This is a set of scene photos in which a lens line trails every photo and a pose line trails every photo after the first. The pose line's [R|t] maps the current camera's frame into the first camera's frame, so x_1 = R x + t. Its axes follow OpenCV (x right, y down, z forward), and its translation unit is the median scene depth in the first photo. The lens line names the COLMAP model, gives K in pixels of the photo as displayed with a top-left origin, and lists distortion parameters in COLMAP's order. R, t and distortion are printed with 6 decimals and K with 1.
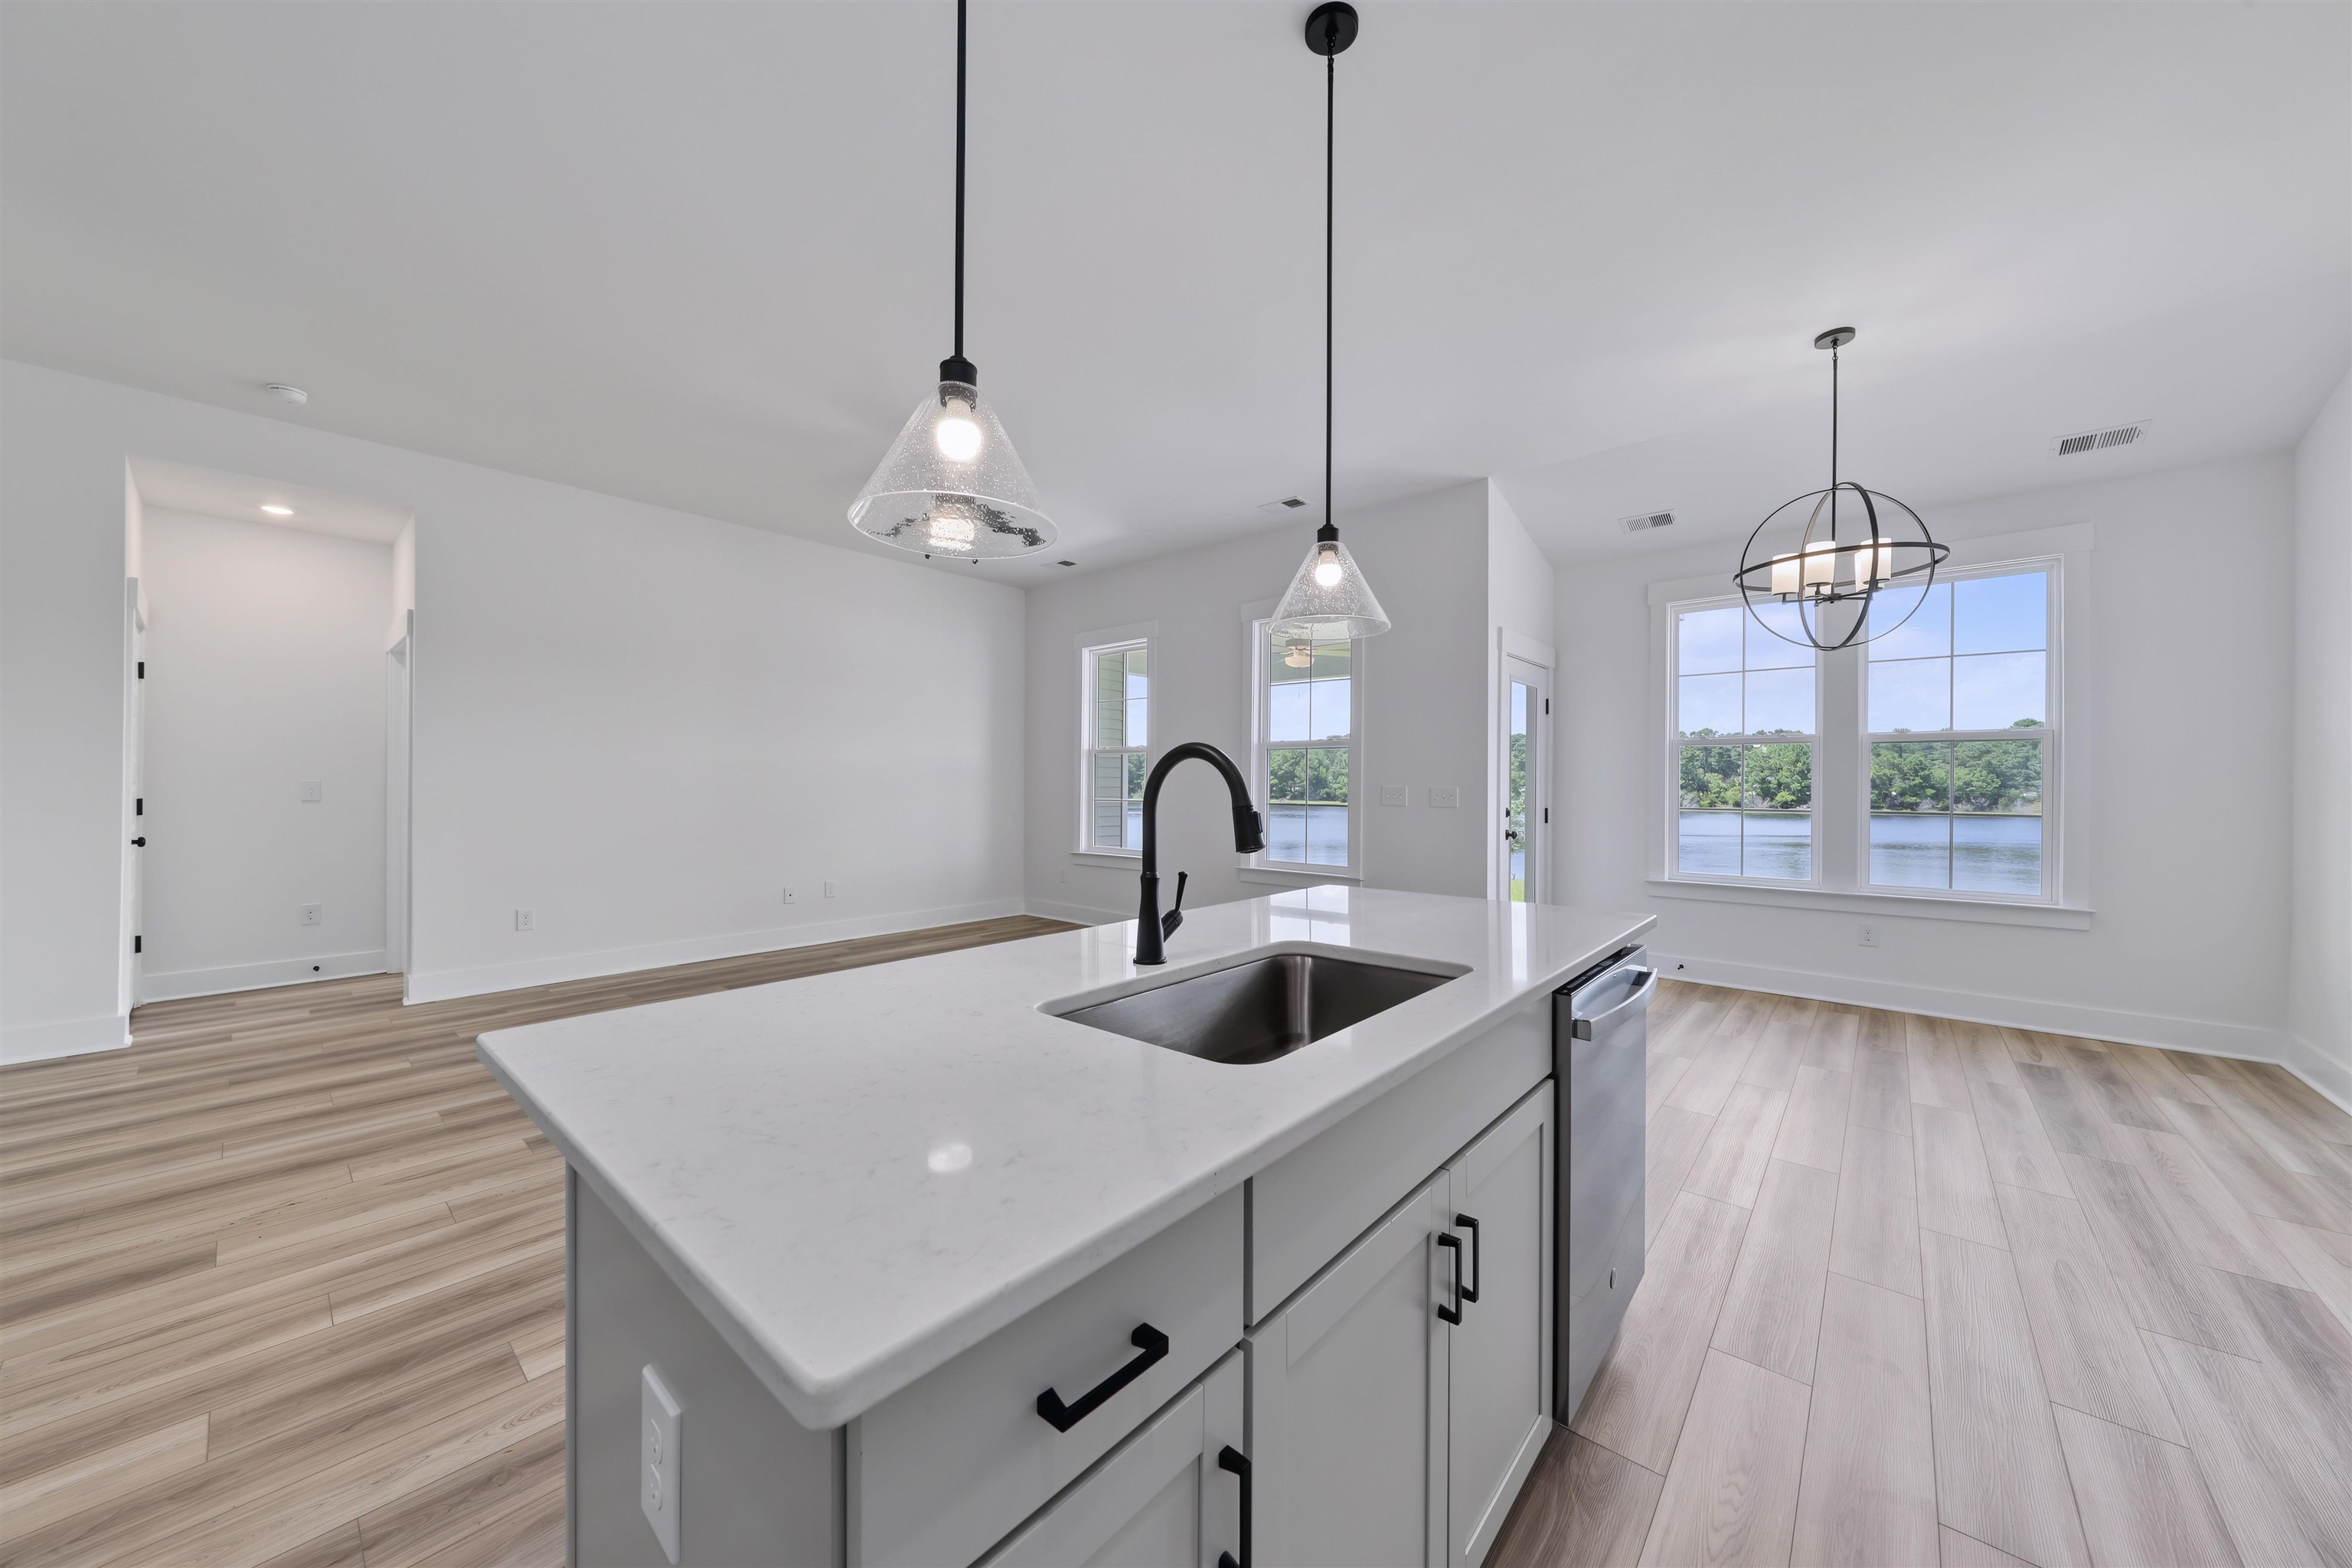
lens RADIAL K [[810.8, 0, 1167.9], [0, 810.8, 786.4], [0, 0, 1]] dist [-0.001028, -0.000106]
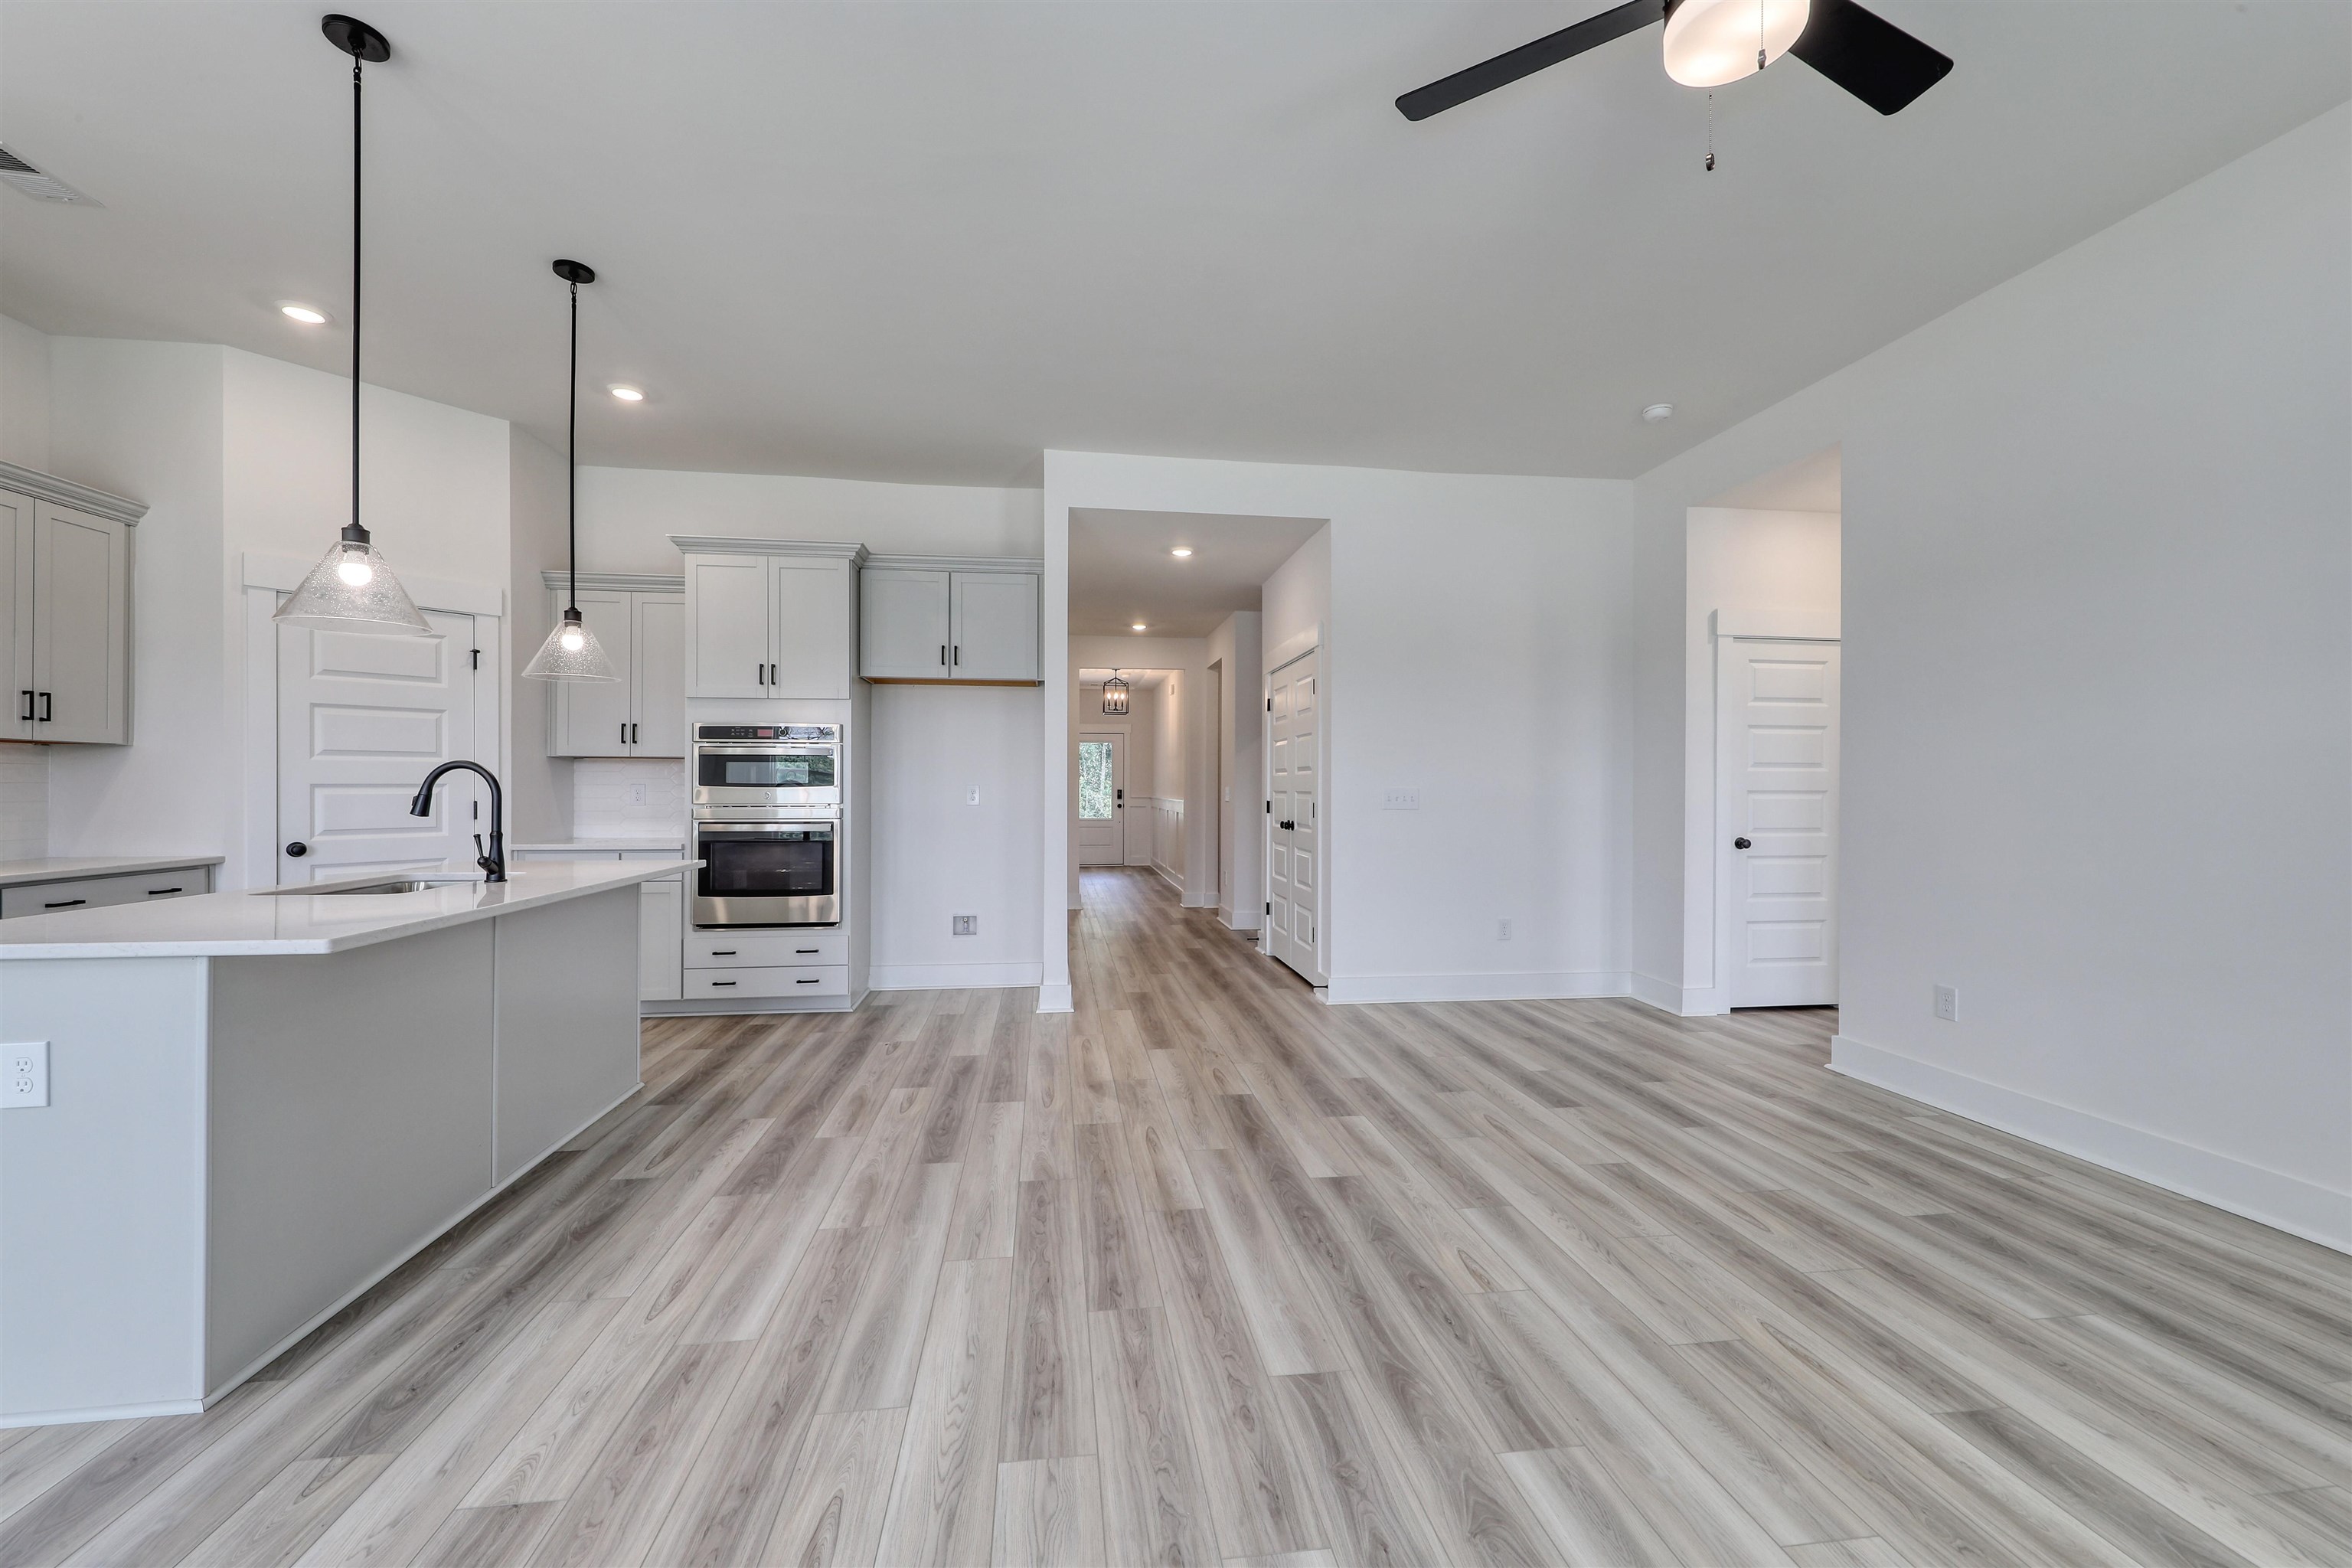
lens RADIAL K [[940.1, 0, 1179.3], [0, 940.1, 790.8], [0, 0, 1]] dist [-0.000441, -0.000067]
pose [[-0.649301, -0.003870, -0.760522, 0.161405], [-0.008003, 0.999966, 0.001745, 0.001082], [0.760490, 0.007219, -0.649310, 0.985724]]
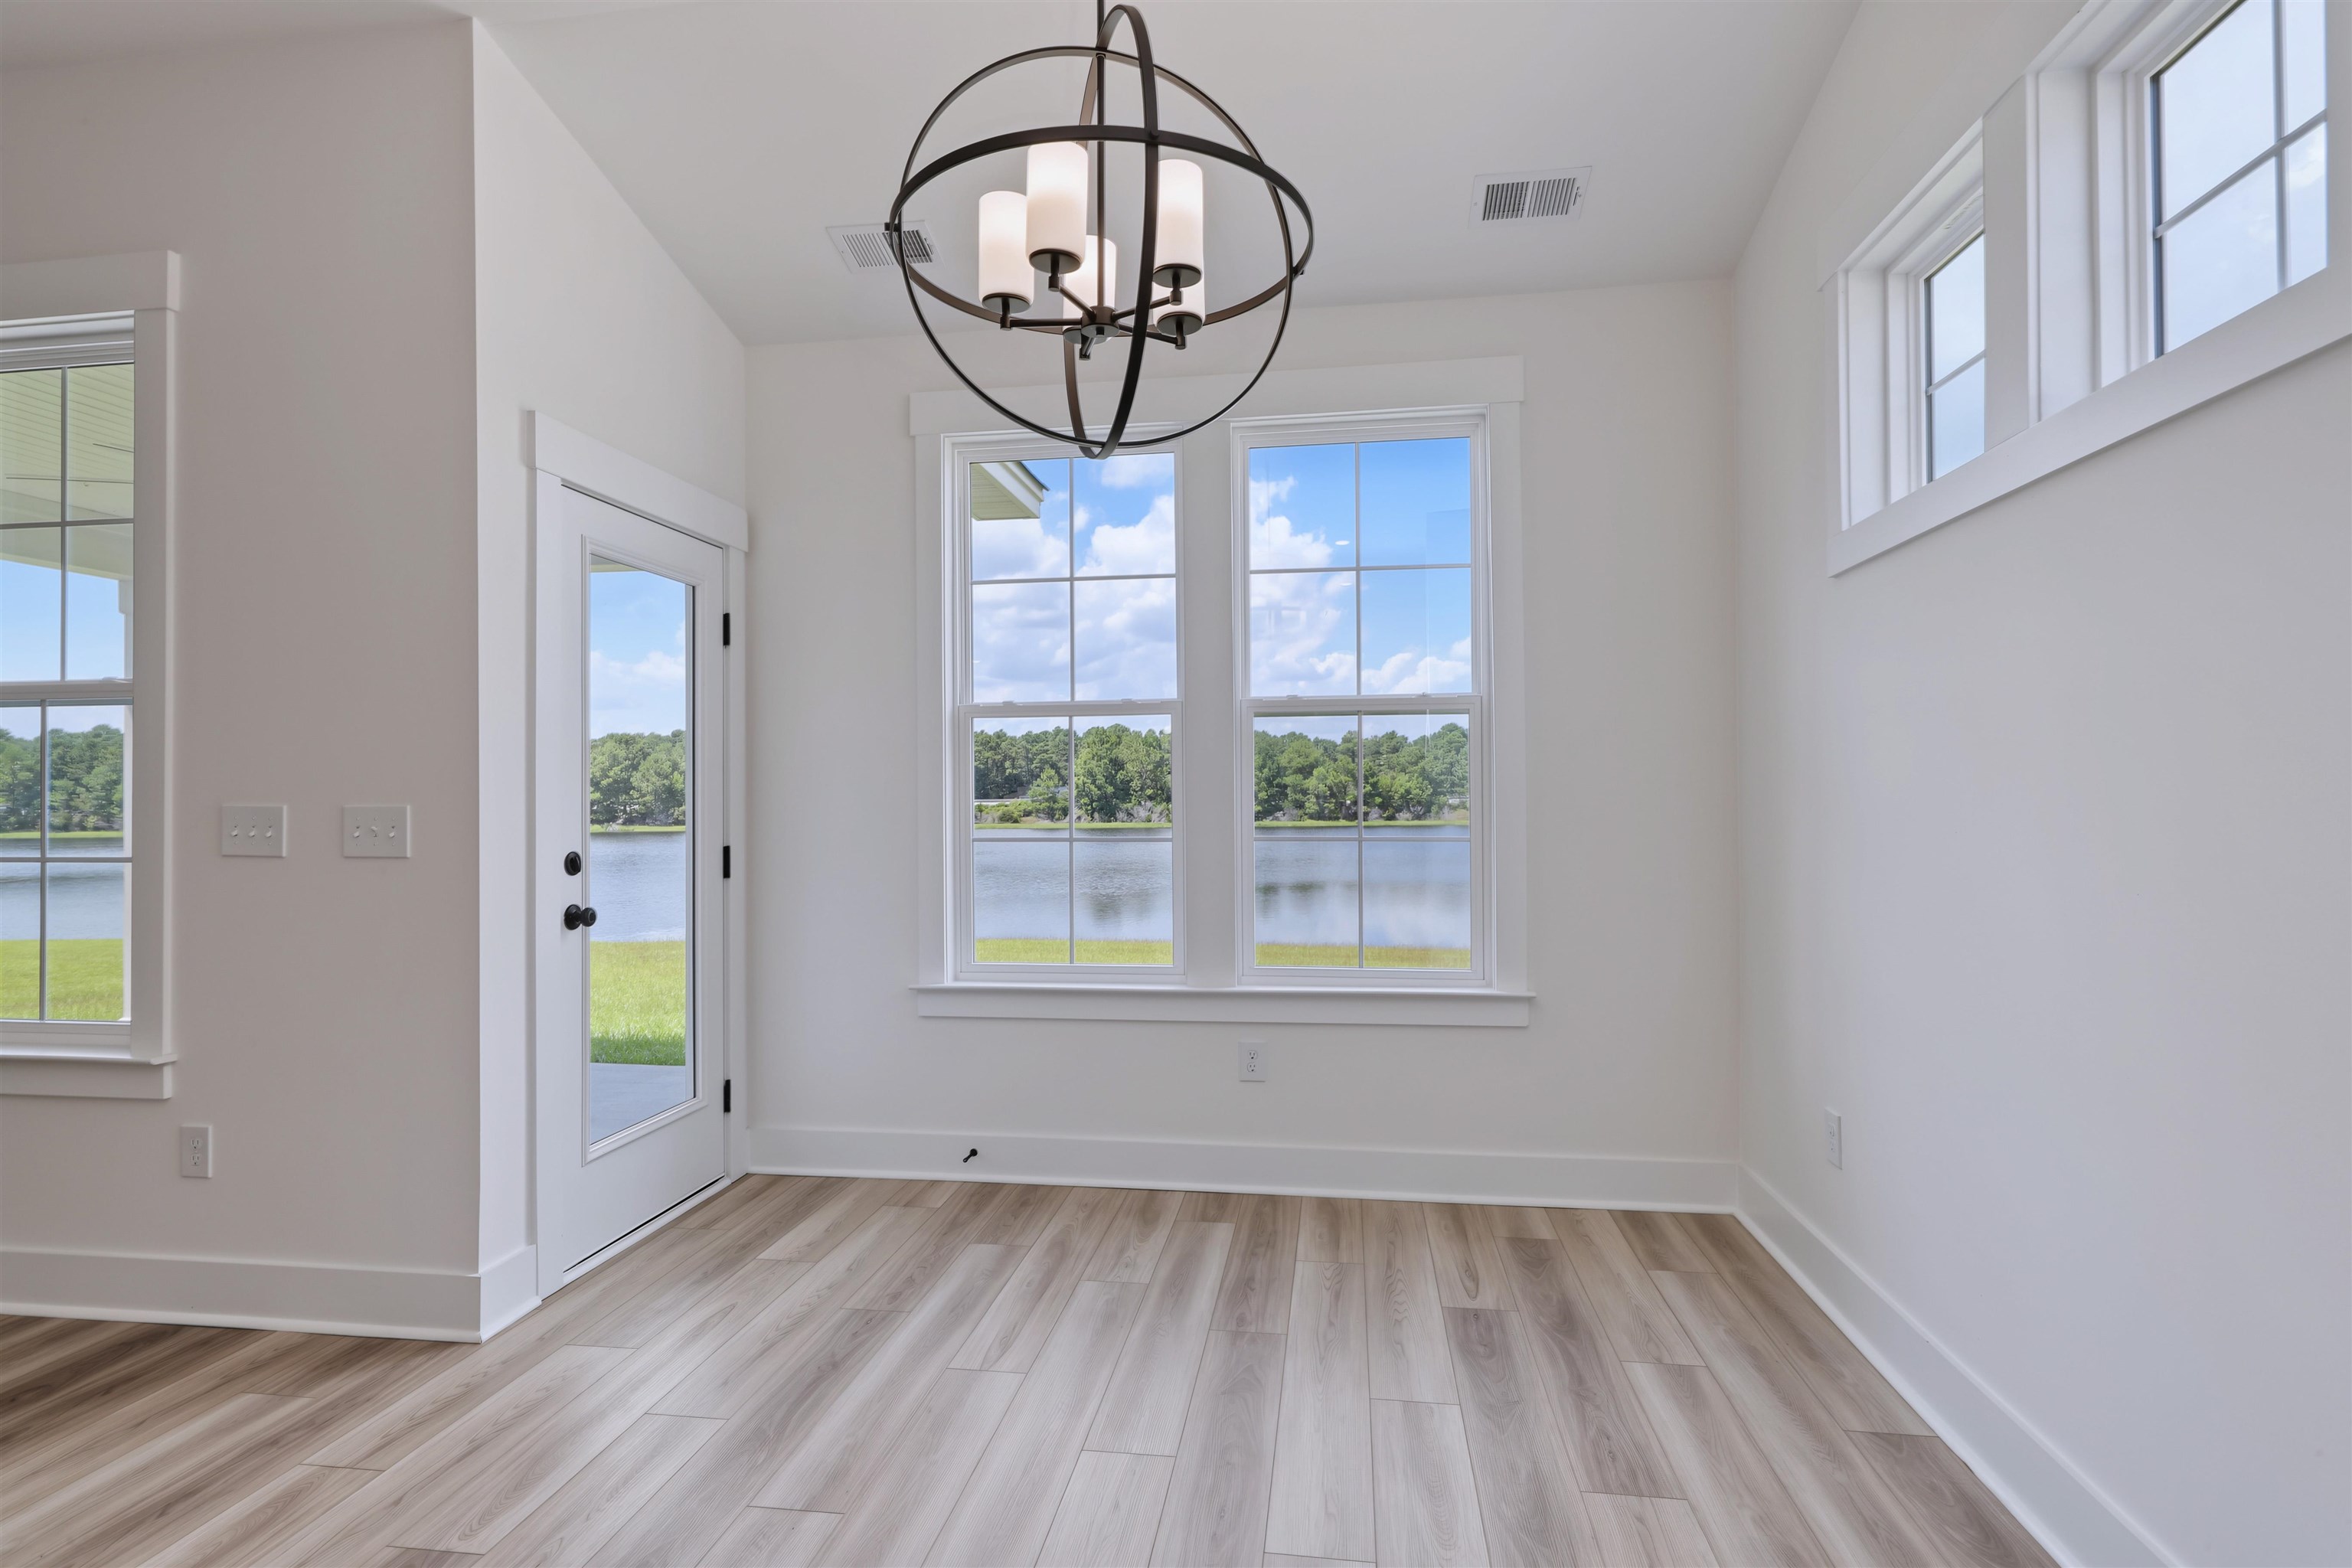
lens RADIAL K [[1175.2, 0, 1165.4], [0, 1175.2, 785.9], [0, 0, 1]] dist [-0.000960, -0.000423]
pose [[0.838796, -0.005276, 0.544421, 0.343534], [0.012398, 0.999879, -0.009413, 0.001663], [-0.544305, 0.014645, 0.838760, 0.323800]]
